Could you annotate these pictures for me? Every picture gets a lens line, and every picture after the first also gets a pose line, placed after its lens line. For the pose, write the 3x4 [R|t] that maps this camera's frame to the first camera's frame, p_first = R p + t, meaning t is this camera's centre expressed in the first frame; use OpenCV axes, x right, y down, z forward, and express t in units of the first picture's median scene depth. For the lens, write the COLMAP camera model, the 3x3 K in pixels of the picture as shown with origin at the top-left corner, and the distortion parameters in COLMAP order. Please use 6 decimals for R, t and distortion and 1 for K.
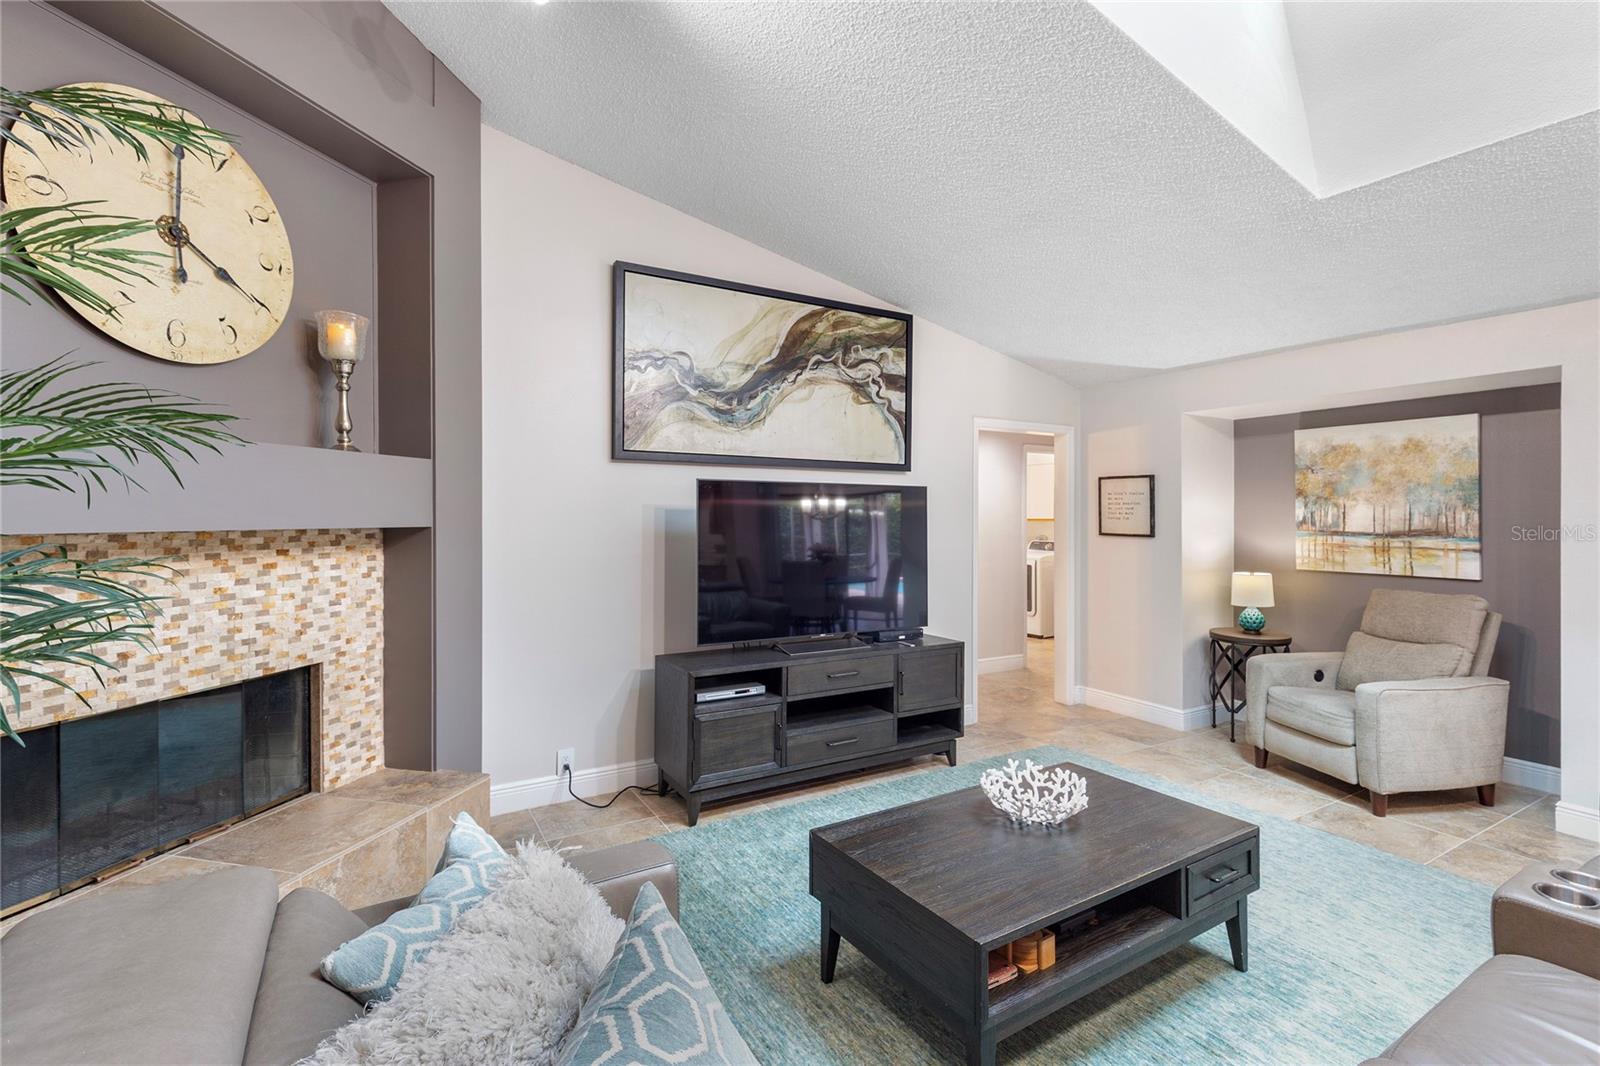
lens RADIAL K [[734.1, 0, 790.7], [0, 734.1, 531.1], [0, 0, 1]] dist [0.005829, -0.000458]
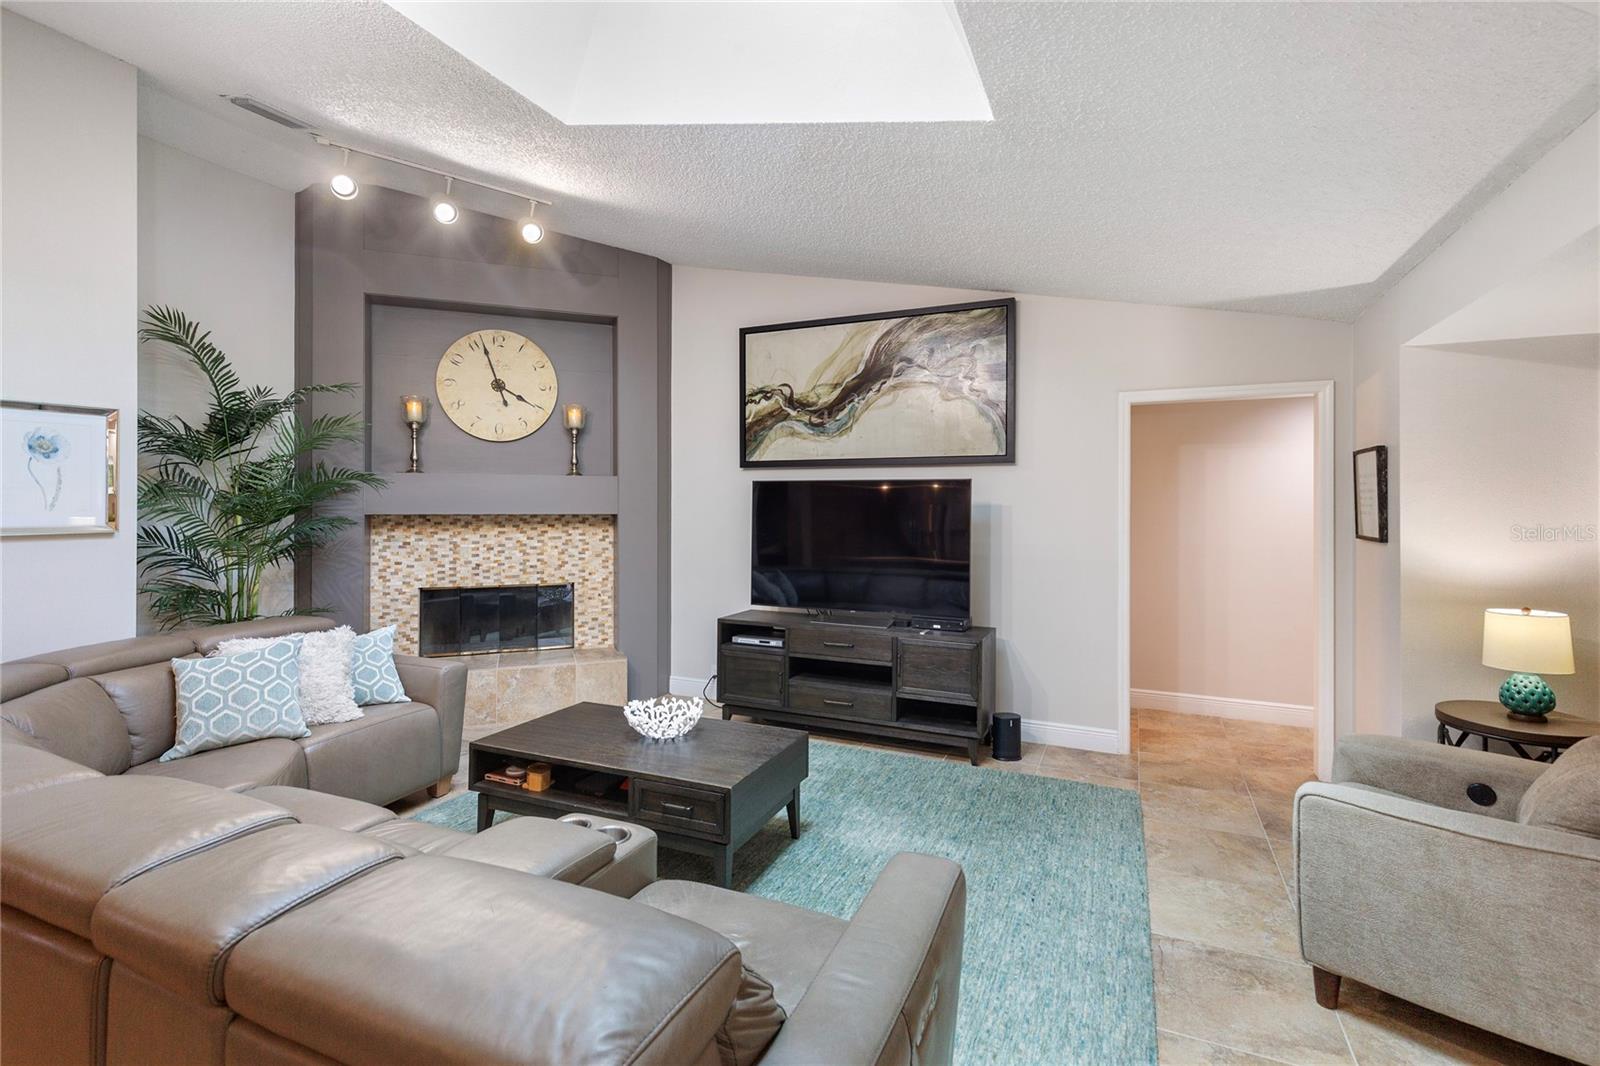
lens RADIAL K [[734.1, 0, 790.7], [0, 734.1, 531.1], [0, 0, 1]] dist [0.005829, -0.000458]
pose [[0.566895, 0.027343, -0.823336, 0.979903], [-0.018986, 0.999617, 0.020125, -0.006952], [0.823571, 0.004223, 0.567197, 0.275067]]
